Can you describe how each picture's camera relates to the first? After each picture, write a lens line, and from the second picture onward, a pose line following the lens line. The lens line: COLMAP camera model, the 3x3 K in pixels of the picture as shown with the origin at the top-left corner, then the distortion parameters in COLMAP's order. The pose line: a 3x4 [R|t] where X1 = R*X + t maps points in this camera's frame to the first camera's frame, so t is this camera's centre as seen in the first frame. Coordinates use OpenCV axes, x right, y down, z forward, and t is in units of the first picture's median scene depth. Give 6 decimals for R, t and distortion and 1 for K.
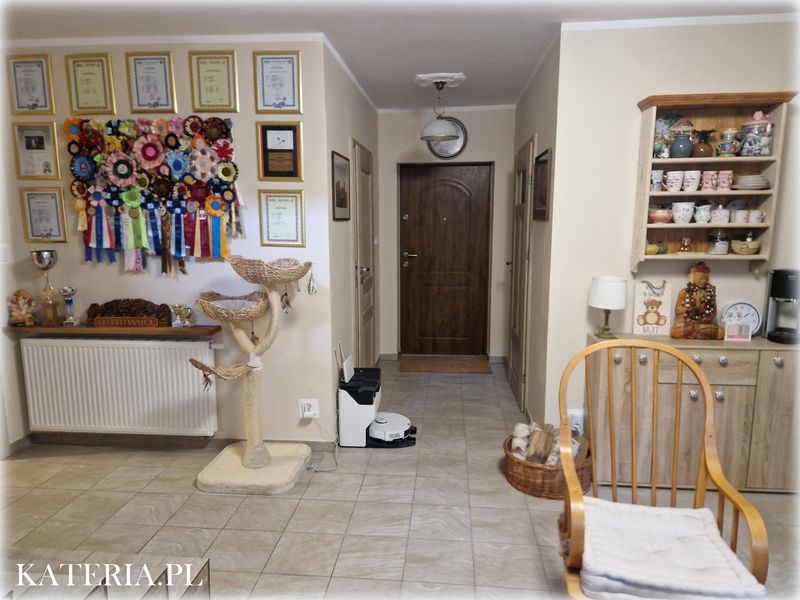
lens RADIAL K [[530.8, 0, 400.0], [0, 530.8, 300.0], [0, 0, 1]] dist [0.024533, -0.002482]
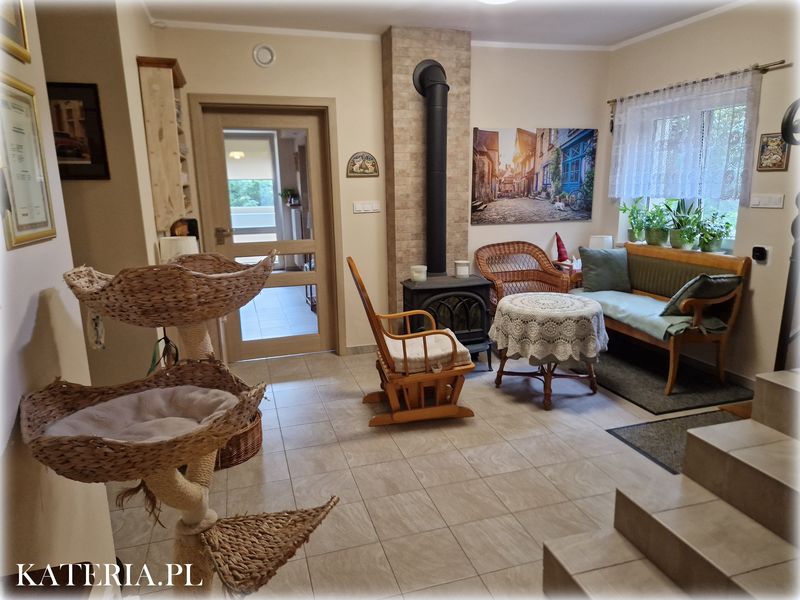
lens RADIAL K [[530.5, 0, 400.0], [0, 530.5, 300.0], [0, 0, 1]] dist [-0.034096, -0.003007]
pose [[-0.382070, -0.184768, 0.905474, -0.604386], [0.151821, 0.953946, 0.258721, -0.104034], [-0.911577, 0.236320, -0.336423, 0.871261]]
